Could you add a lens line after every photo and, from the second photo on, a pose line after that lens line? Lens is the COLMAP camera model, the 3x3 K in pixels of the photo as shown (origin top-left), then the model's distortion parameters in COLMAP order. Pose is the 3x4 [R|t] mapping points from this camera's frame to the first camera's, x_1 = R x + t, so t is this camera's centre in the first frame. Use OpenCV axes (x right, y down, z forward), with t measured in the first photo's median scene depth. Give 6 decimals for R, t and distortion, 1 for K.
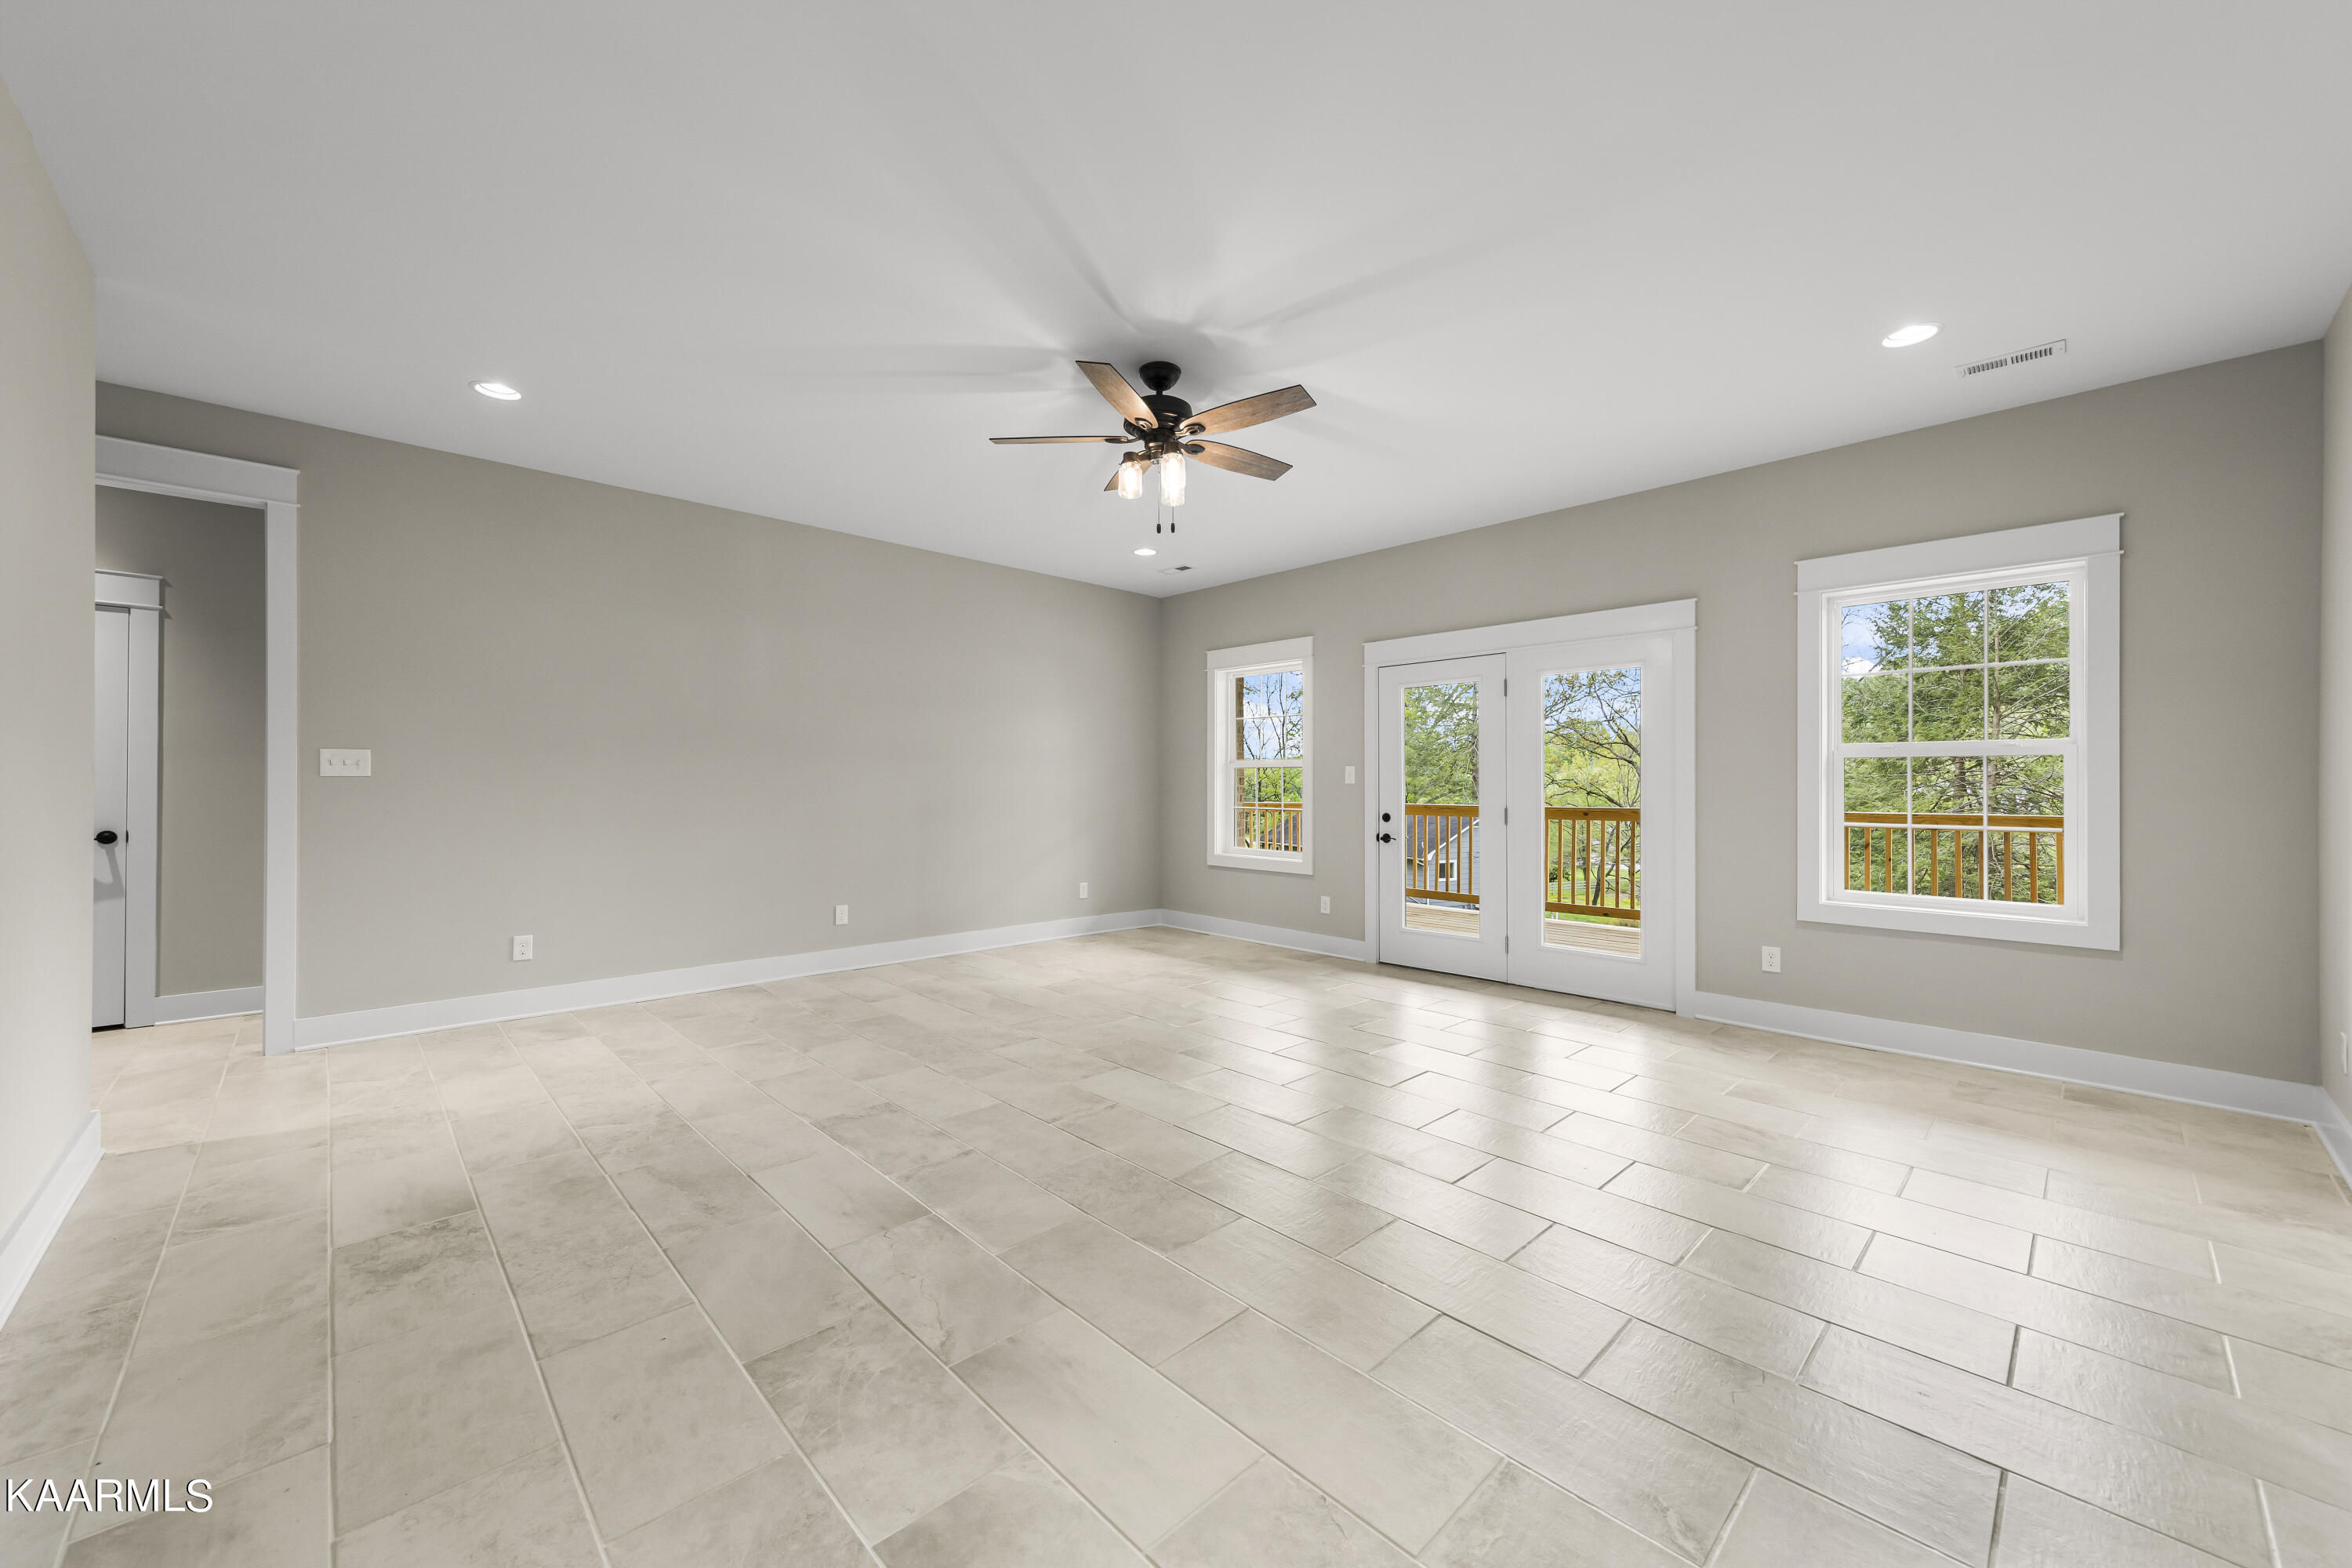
lens RADIAL K [[899.8, 0, 1171.1], [0, 899.8, 783.2], [0, 0, 1]] dist [0.007332, 0.000006]
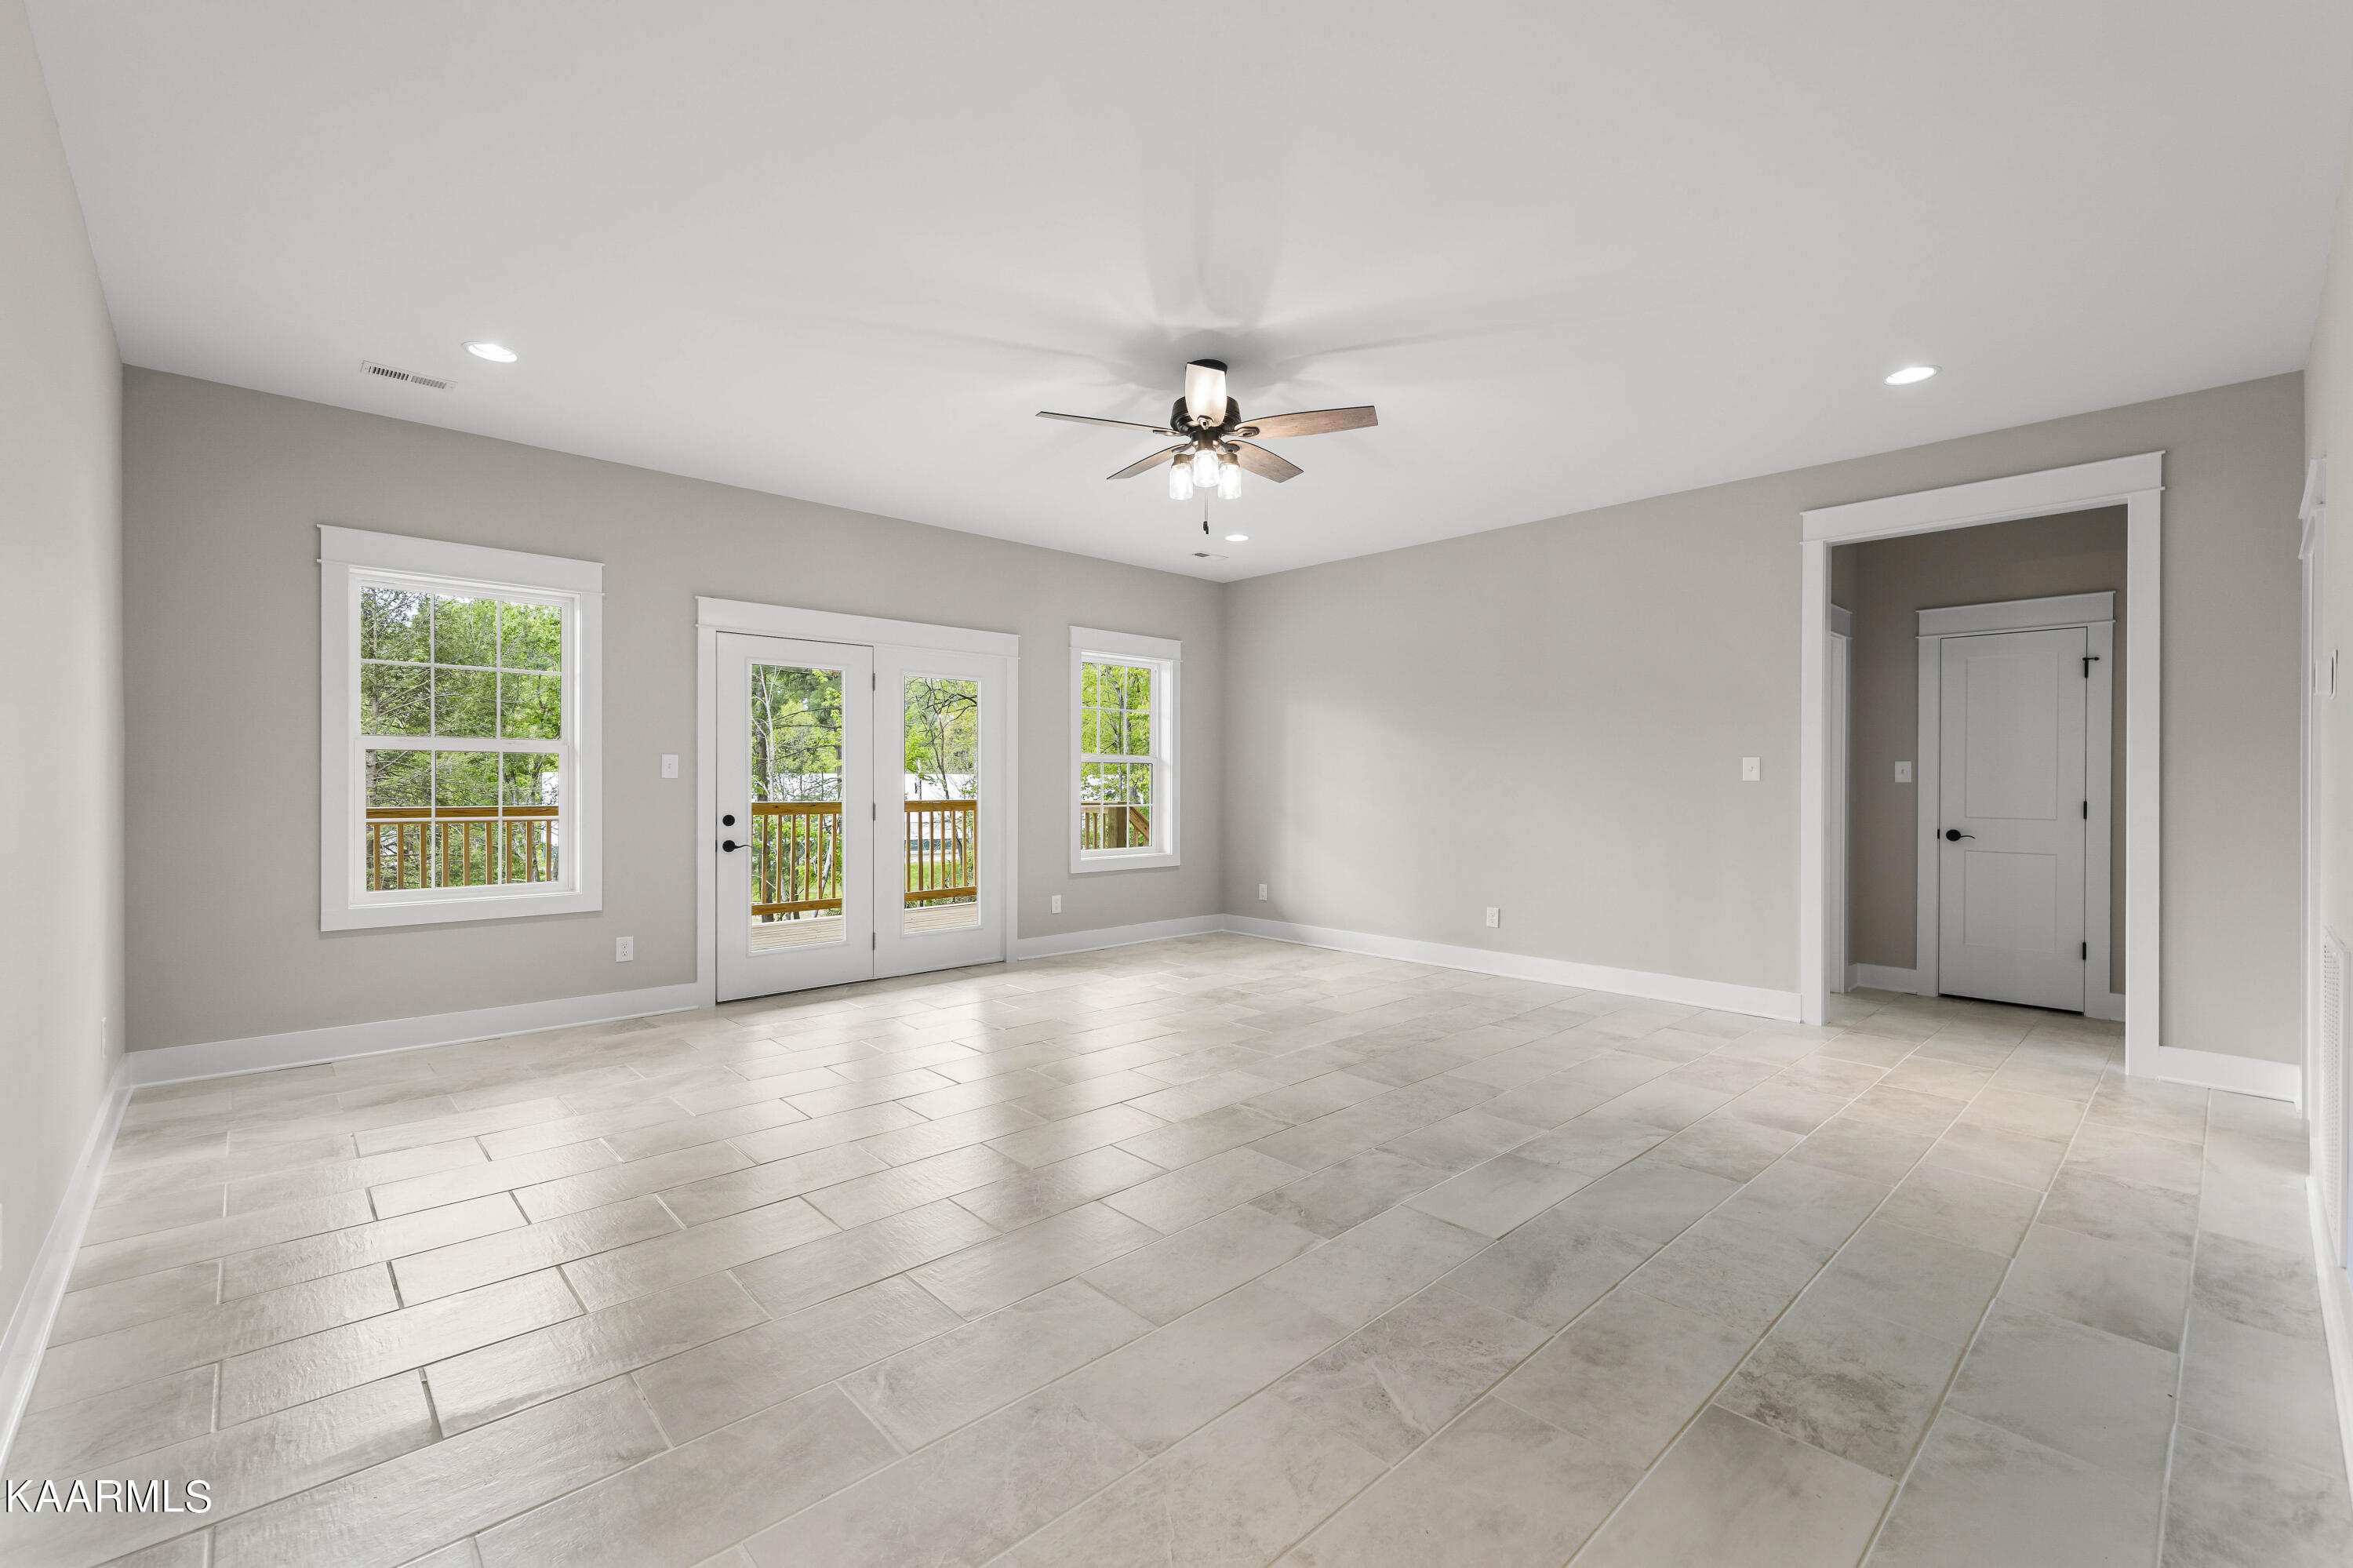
lens RADIAL K [[996.9, 0, 1172.7], [0, 996.9, 779.5], [0, 0, 1]] dist [0.004114, 0.000192]
pose [[0.002003, -0.001806, 0.999996, -1.349799], [-0.004208, 0.999990, 0.001814, -0.003442], [-0.999989, -0.004211, 0.001996, 1.246746]]
